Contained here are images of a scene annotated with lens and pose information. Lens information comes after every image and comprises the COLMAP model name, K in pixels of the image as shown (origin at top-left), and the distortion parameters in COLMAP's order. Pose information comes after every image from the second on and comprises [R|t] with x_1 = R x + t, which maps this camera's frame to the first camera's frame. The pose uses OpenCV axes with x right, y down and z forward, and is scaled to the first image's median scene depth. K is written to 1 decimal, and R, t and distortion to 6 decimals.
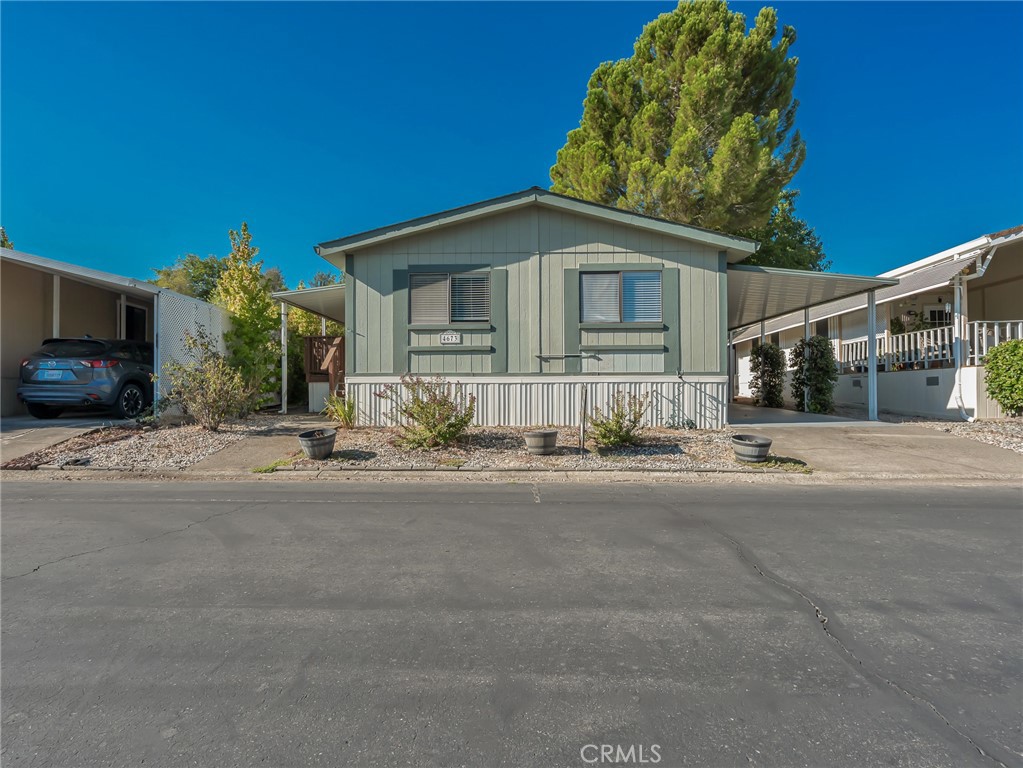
lens RADIAL K [[530.3, 0, 521.6], [0, 530.3, 387.1], [0, 0, 1]] dist [-0.000173, 0.003119]
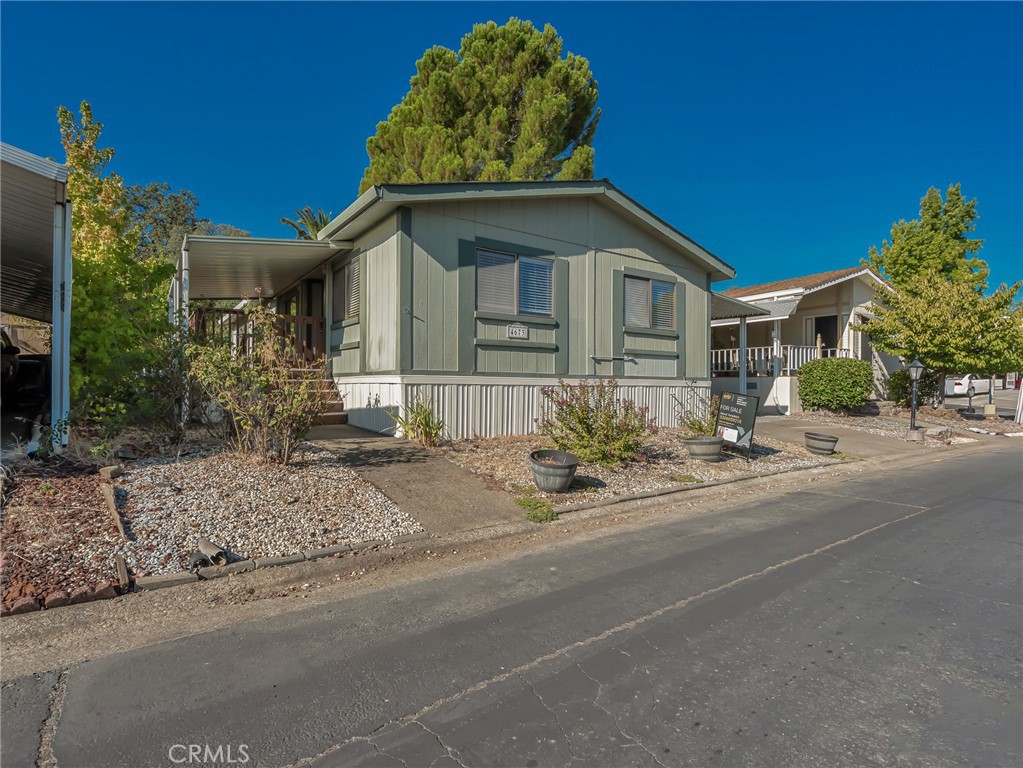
lens RADIAL K [[530.3, 0, 515.1], [0, 530.3, 384.2], [0, 0, 1]] dist [-0.000173, 0.003119]
pose [[0.794716, 0.009814, 0.606902, -0.648021], [-0.009994, 0.999945, -0.003083, -0.006465], [-0.606899, -0.003615, 0.794771, 0.331628]]
